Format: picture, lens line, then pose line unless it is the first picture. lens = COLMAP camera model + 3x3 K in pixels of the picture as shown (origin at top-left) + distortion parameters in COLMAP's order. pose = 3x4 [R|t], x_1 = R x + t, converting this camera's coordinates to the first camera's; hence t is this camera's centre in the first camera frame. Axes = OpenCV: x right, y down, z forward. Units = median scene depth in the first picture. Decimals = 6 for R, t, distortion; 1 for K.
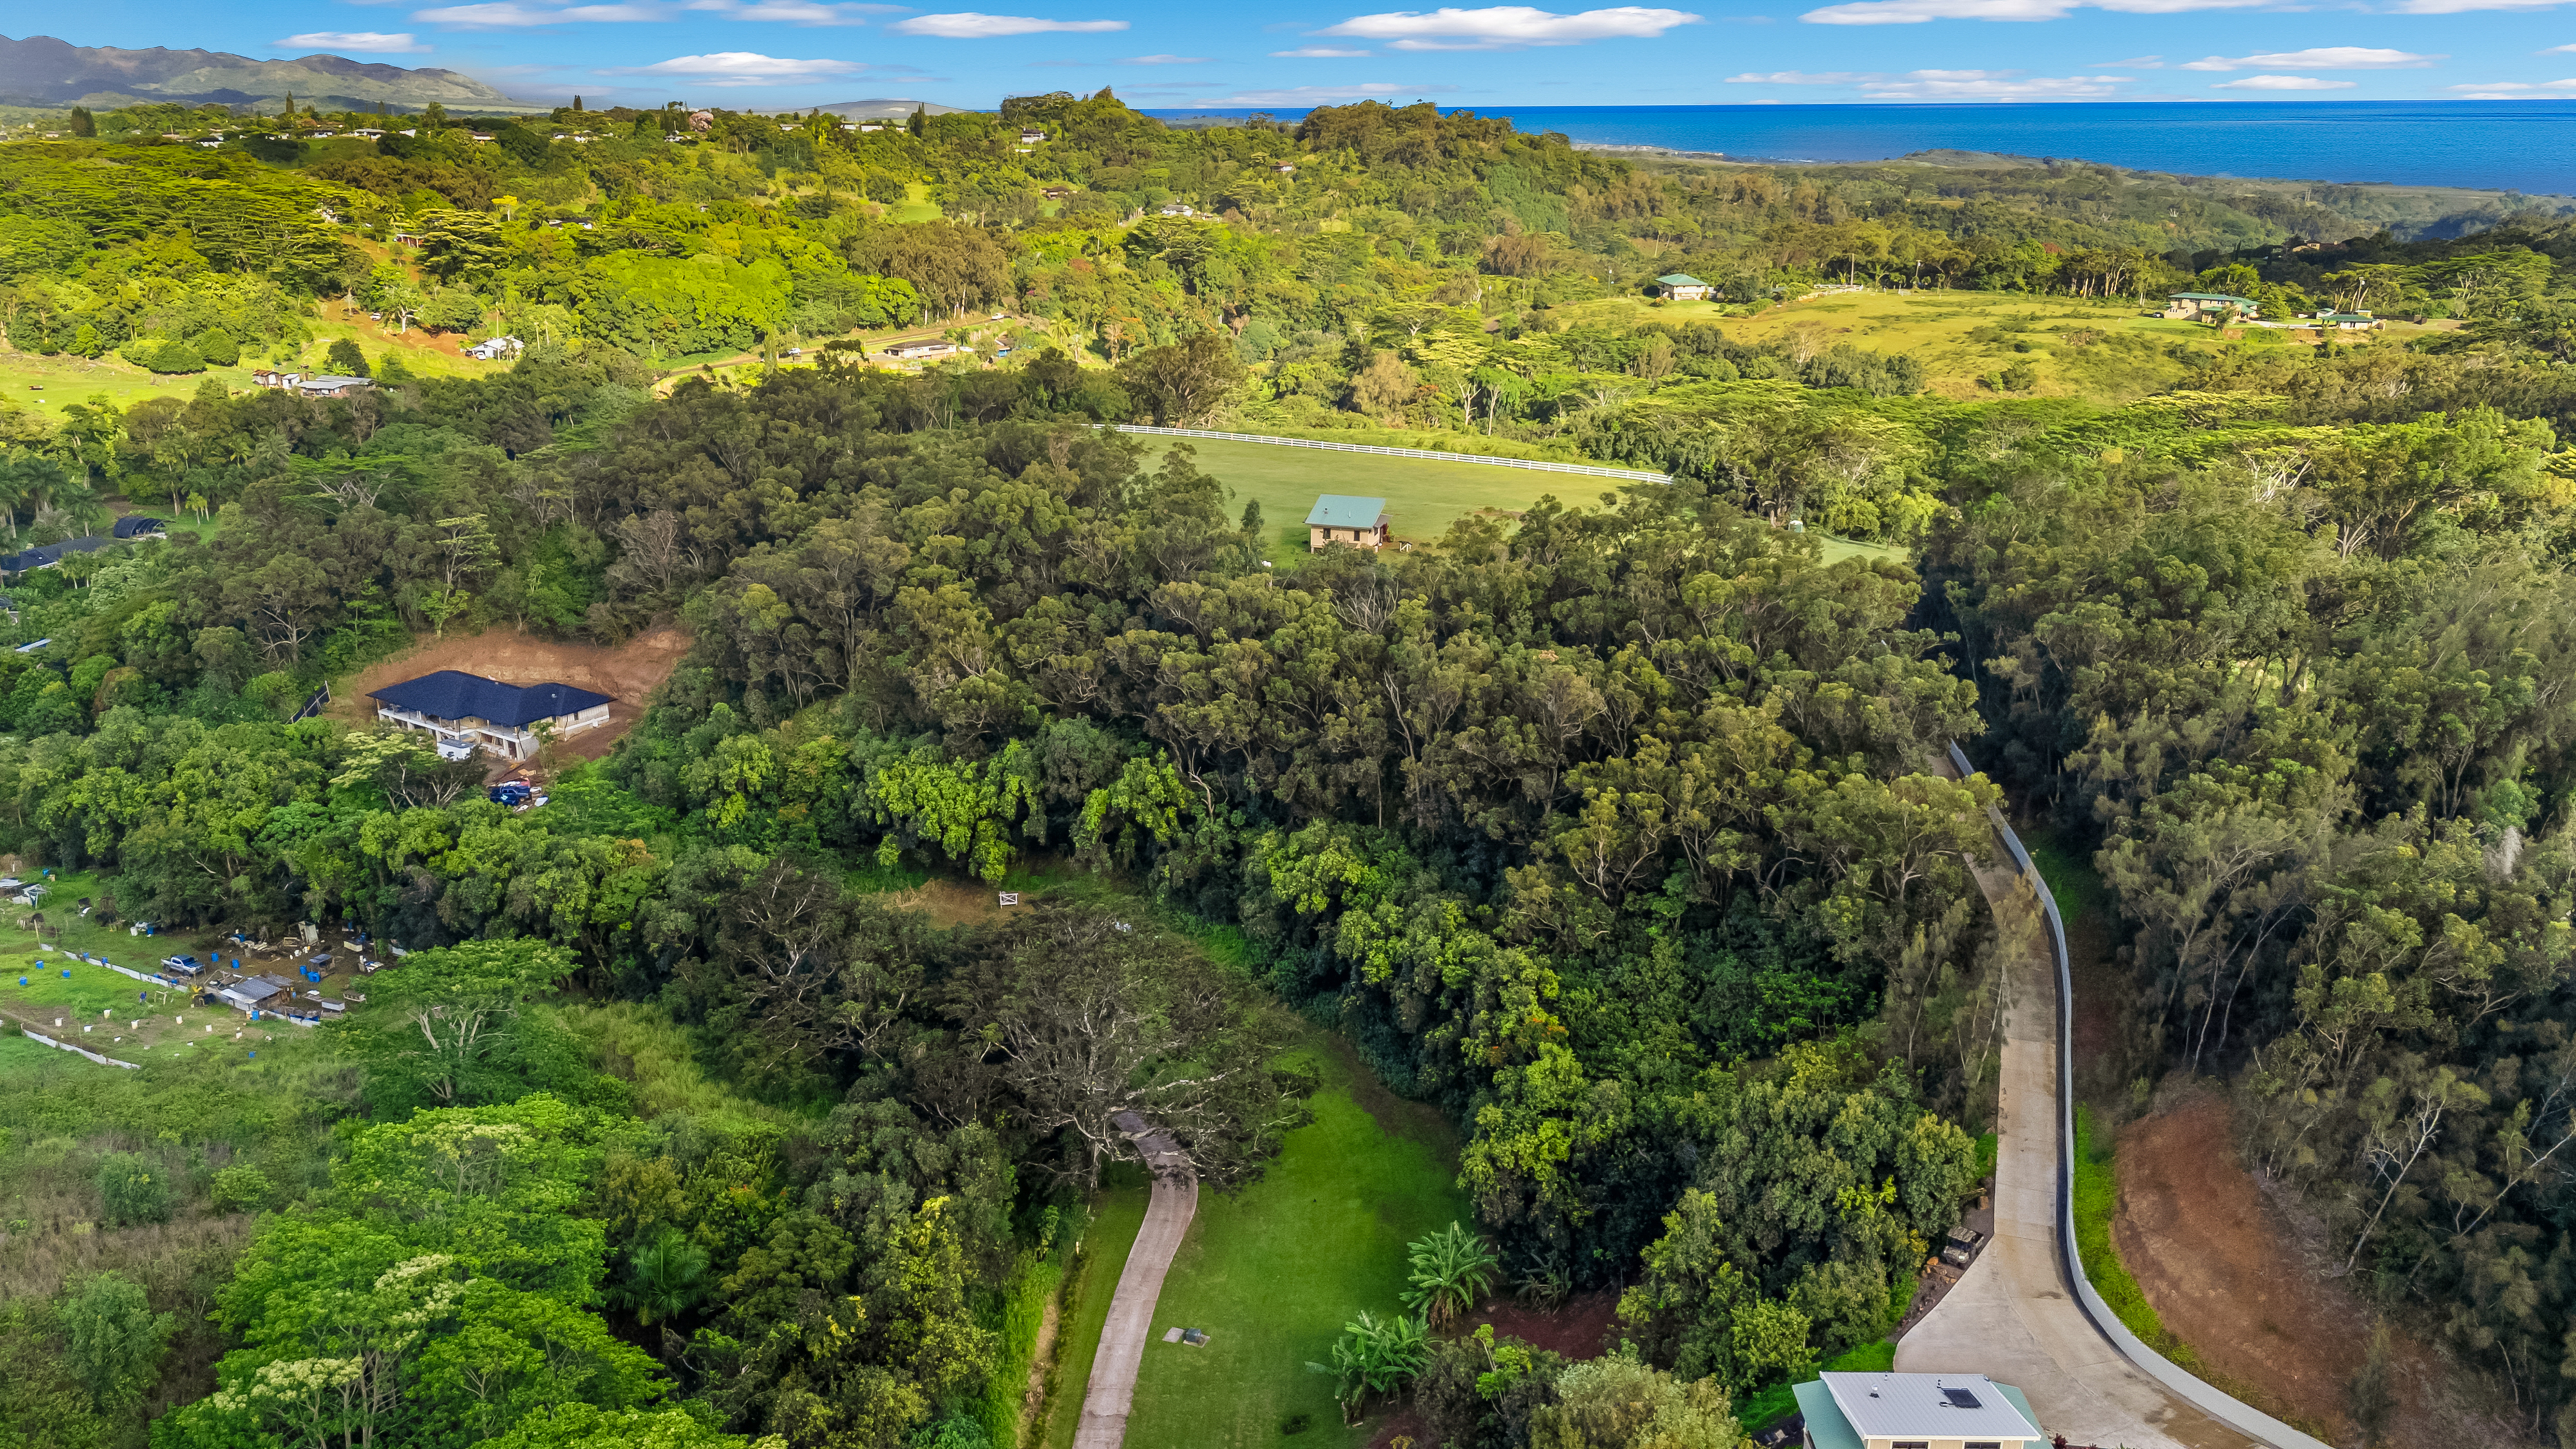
lens RADIAL K [[1902.4, 0, 1288.0], [0, 1902.4, 724.5], [0, 0, 1]] dist [0.082855, -0.097419]
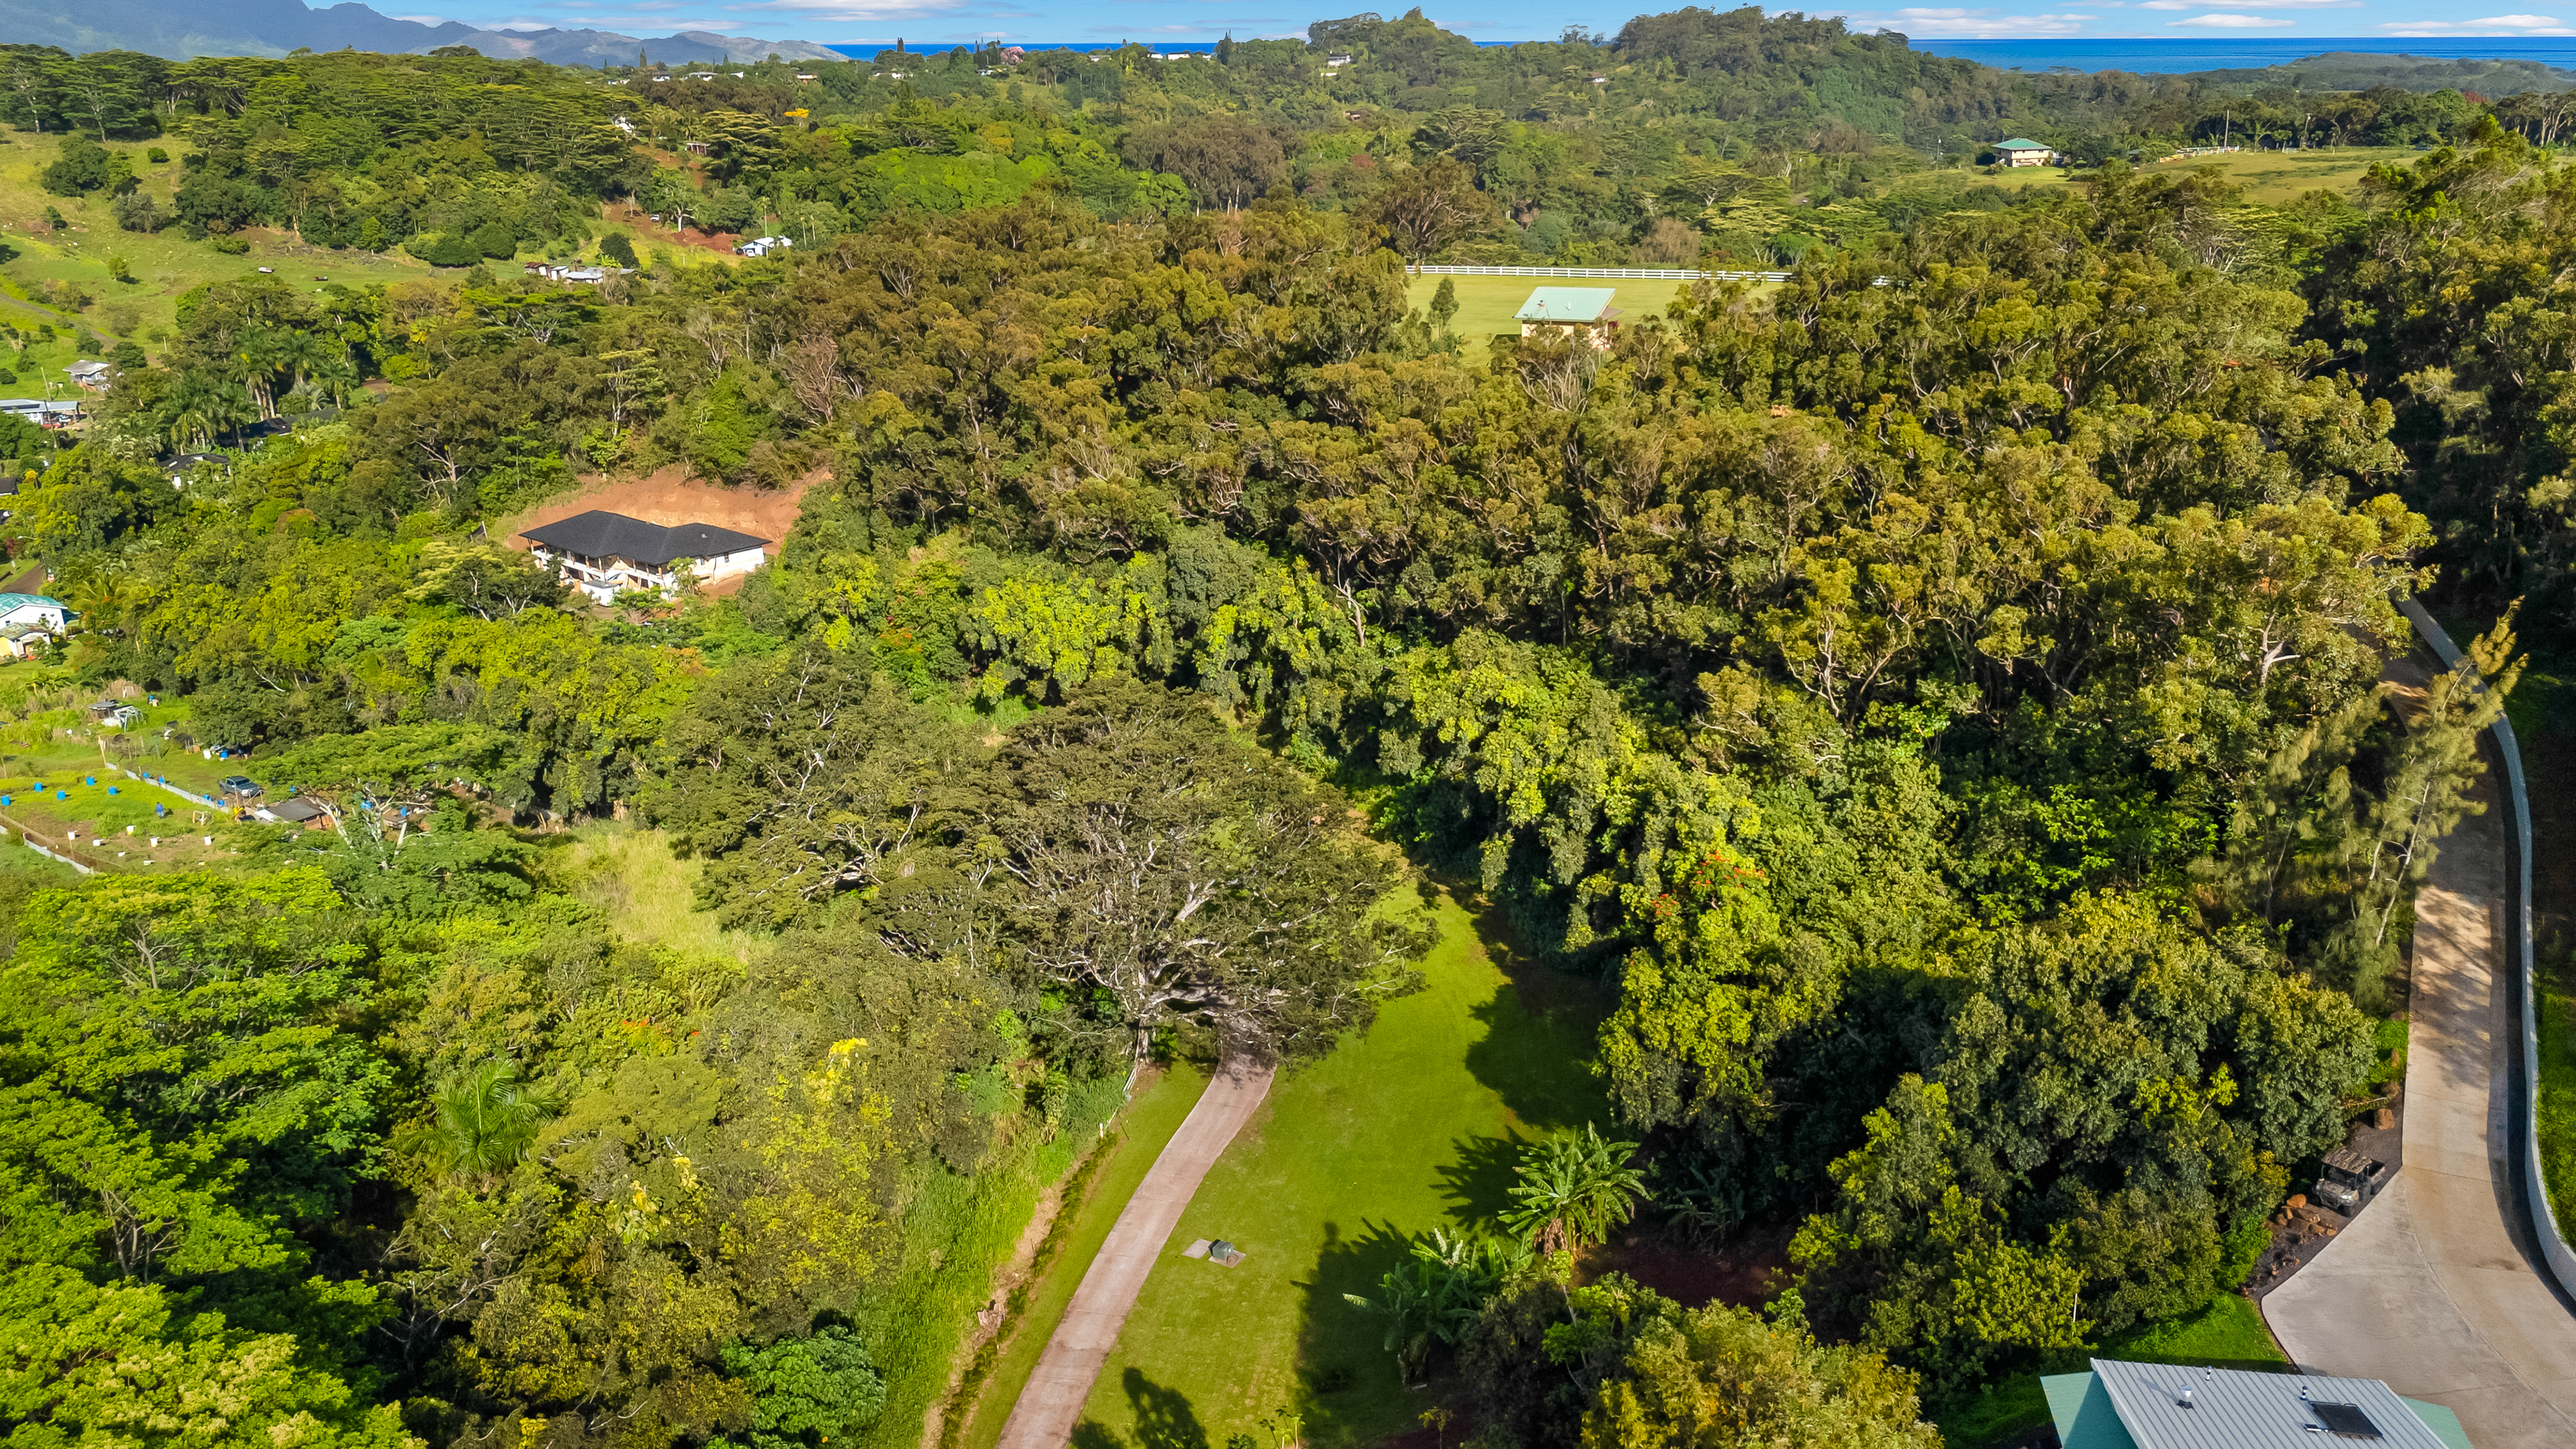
lens RADIAL K [[1919.9, 0, 1288.0], [0, 1919.9, 724.5], [0, 0, 1]] dist [0.050917, -0.037326]
pose [[0.987278, 0.020124, -0.157723, 0.061780], [-0.015600, 0.999432, 0.029869, 0.063708], [0.158235, -0.027029, 0.987032, 0.188497]]
